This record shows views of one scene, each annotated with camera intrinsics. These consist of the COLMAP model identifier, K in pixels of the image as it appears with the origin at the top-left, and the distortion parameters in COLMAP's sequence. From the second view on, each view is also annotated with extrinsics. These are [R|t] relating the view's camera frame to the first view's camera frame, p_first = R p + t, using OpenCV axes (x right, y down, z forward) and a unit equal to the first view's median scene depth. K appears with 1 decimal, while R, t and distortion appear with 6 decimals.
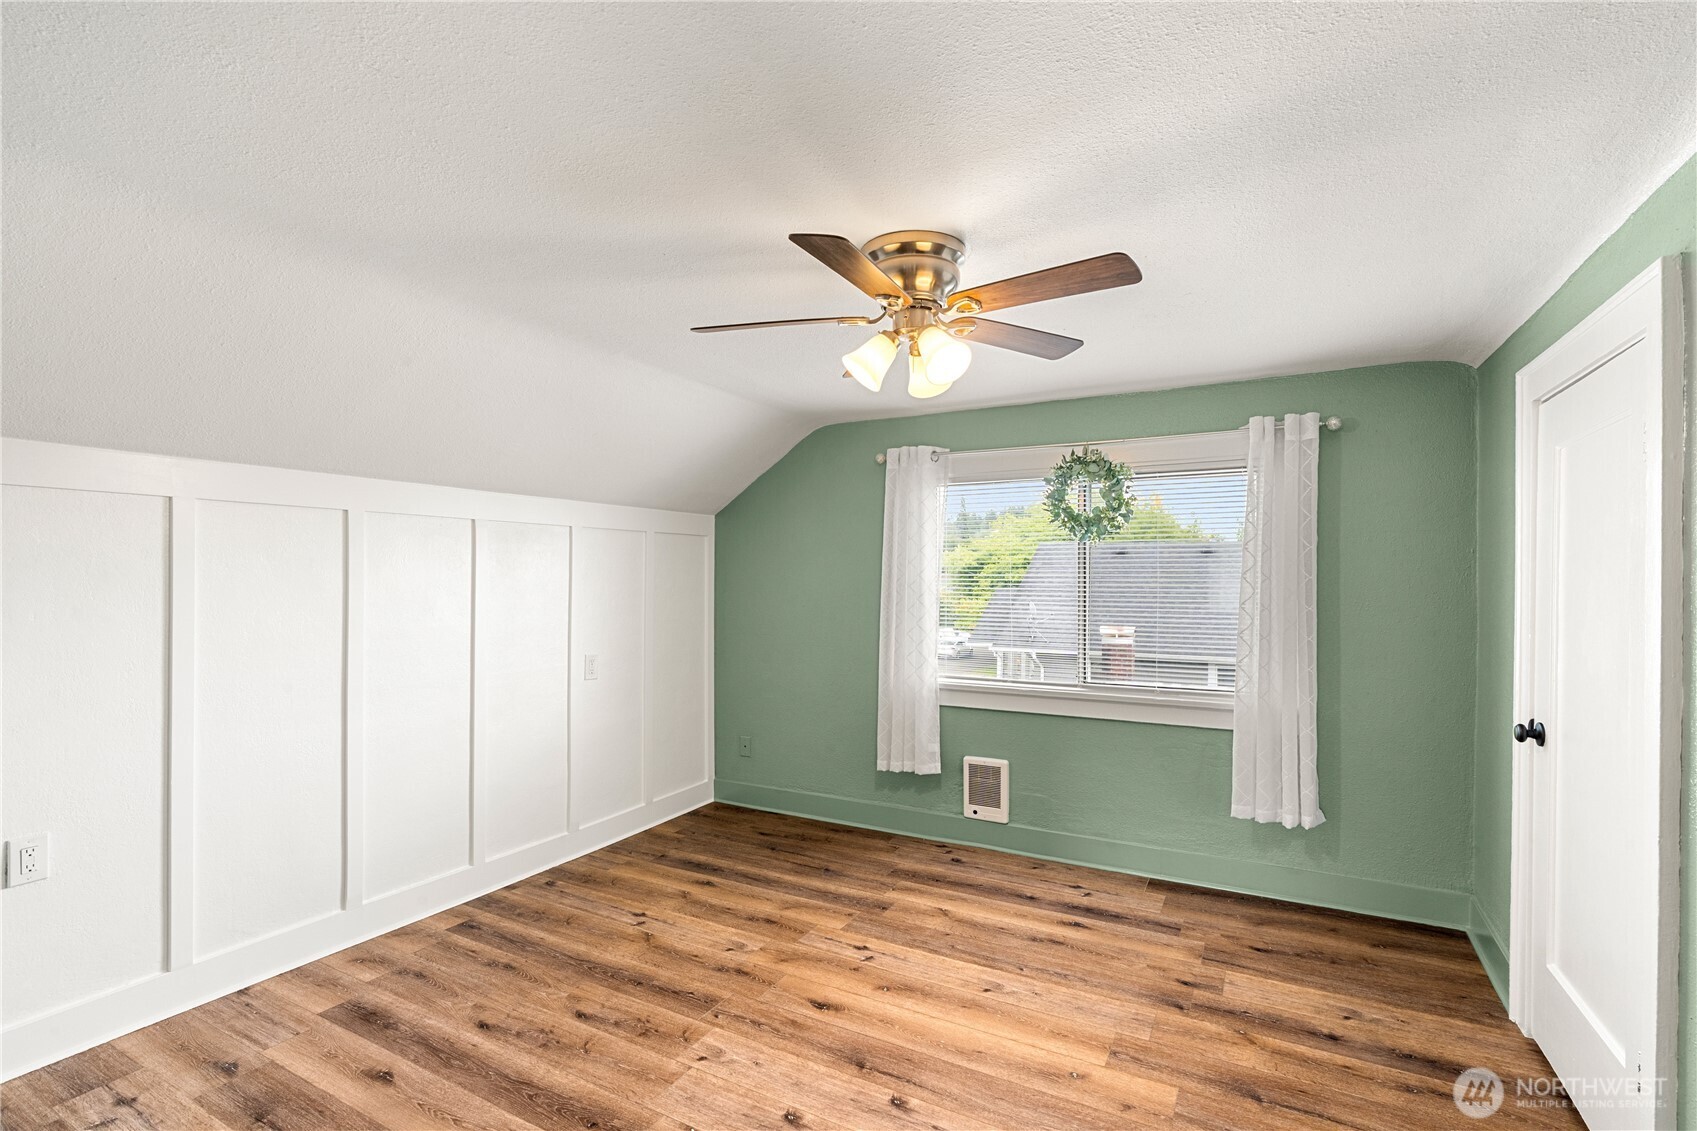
lens RADIAL K [[771.8, 0, 855.6], [0, 771.8, 570.6], [0, 0, 1]] dist [-0.007245, 0.000700]
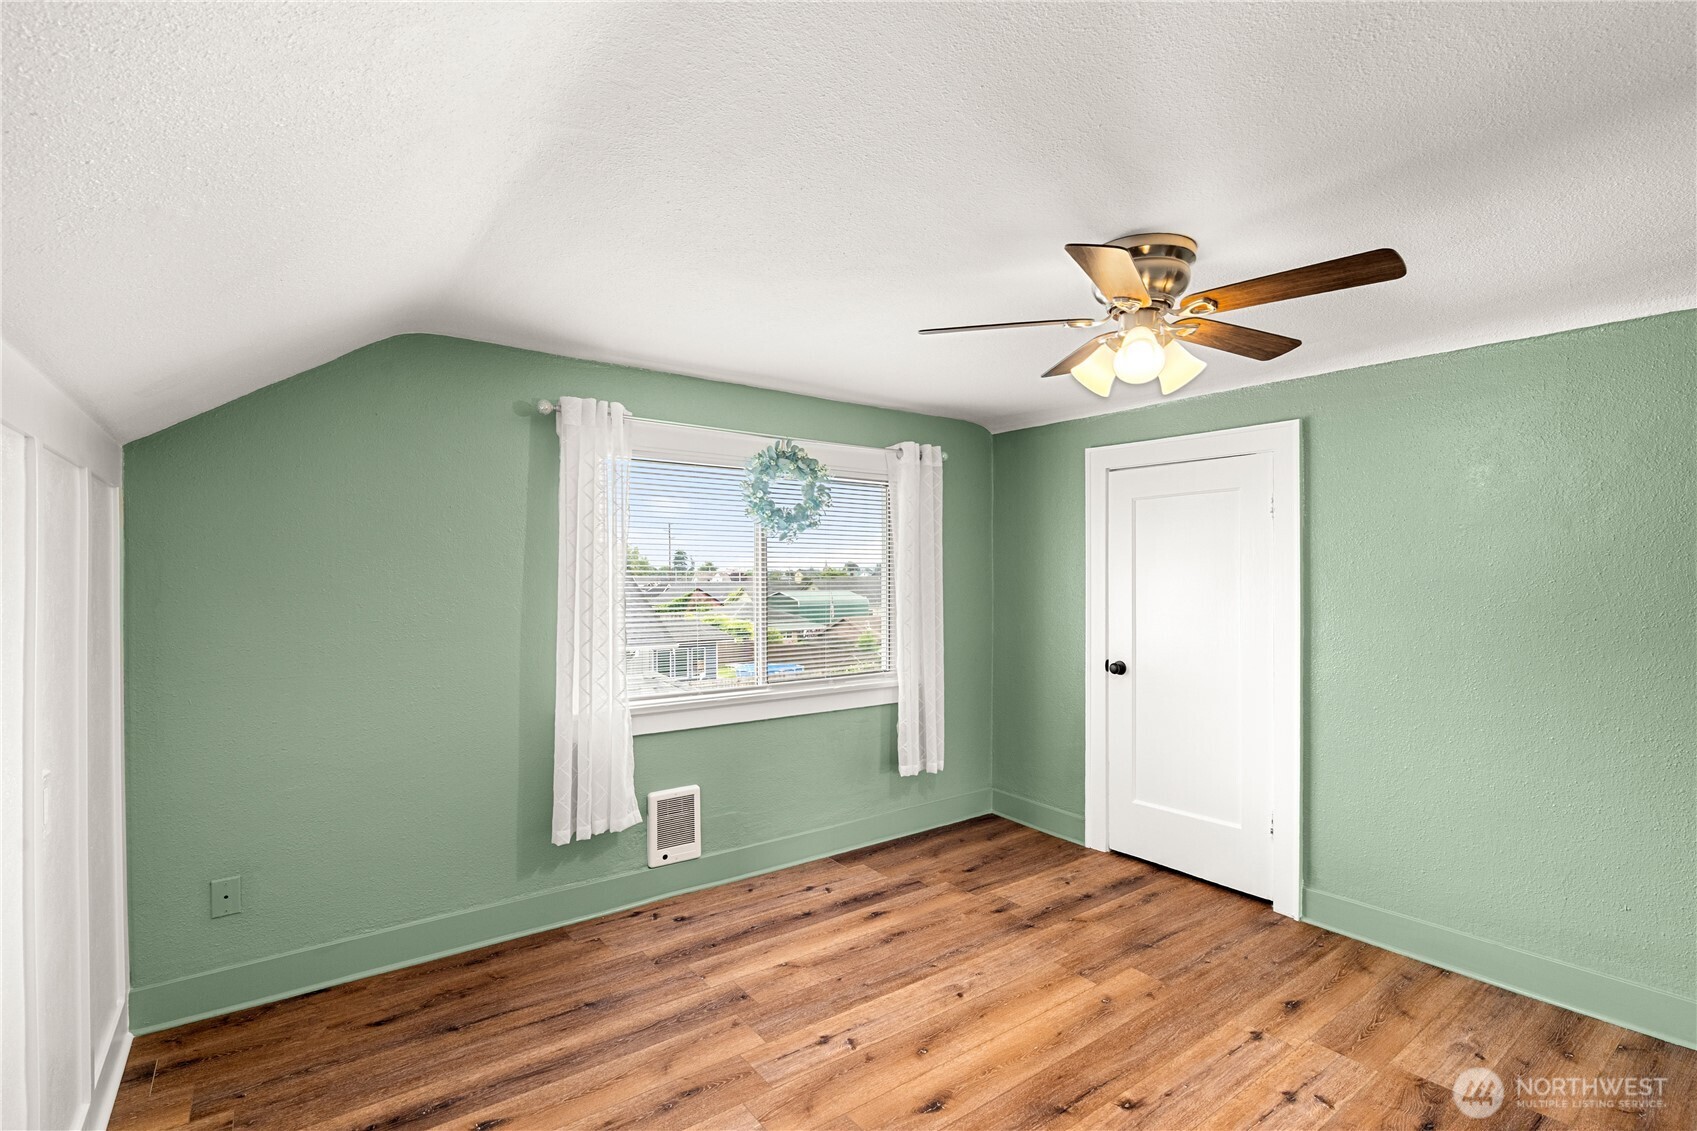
lens RADIAL K [[771.8, 0, 855.2], [0, 771.8, 573.5], [0, 0, 1]] dist [-0.007245, 0.000700]
pose [[0.424471, 0.002431, 0.905438, -0.604671], [-0.009470, 0.999954, 0.001754, 0.005686], [-0.905392, -0.009319, 0.424474, 0.552322]]
